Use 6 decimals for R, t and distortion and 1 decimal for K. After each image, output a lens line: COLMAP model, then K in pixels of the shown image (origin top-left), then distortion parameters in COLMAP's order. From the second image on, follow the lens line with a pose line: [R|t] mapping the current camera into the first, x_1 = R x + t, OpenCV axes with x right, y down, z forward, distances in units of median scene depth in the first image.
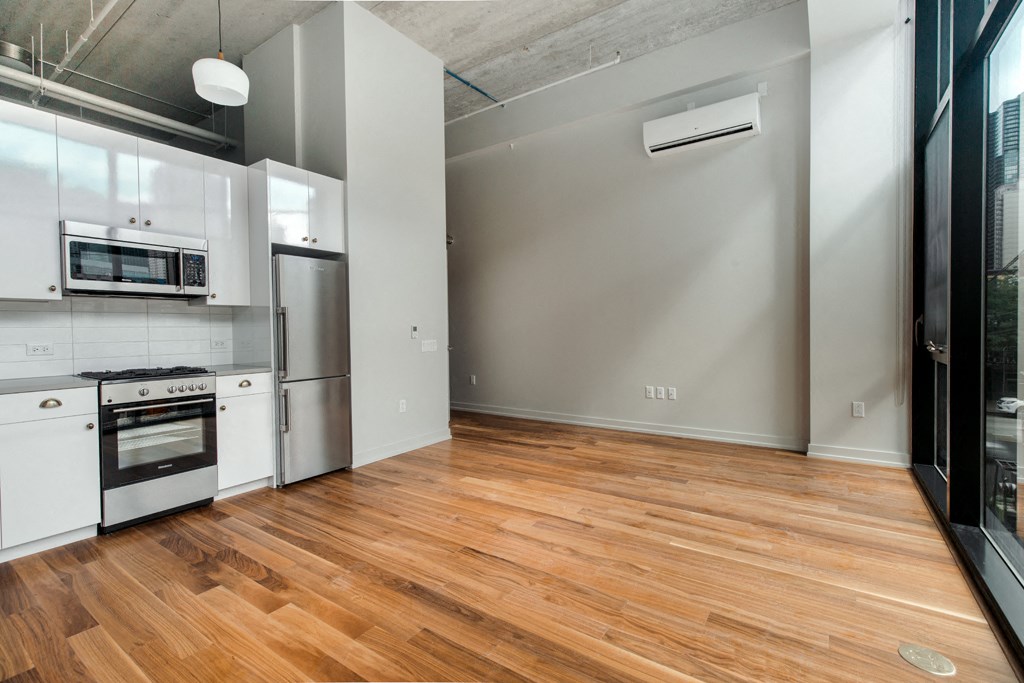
lens RADIAL K [[459.1, 0, 516.1], [0, 459.1, 335.0], [0, 0, 1]] dist [0.000905, -0.000034]
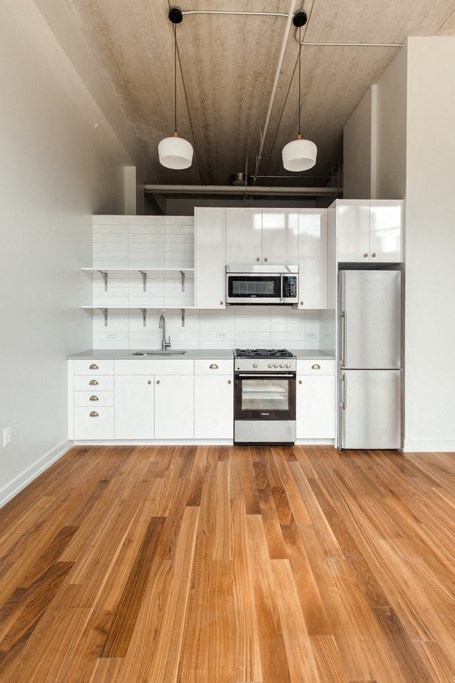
lens RADIAL K [[339.8, 0, 227.5], [0, 339.8, 315.8], [0, 0, 1]] dist [0.000287, -0.001179]
pose [[0.572184, 0.019184, -0.819901, 0.104017], [-0.027043, 0.999624, 0.004517, -0.050340], [0.819679, 0.019588, 0.572487, 0.217485]]
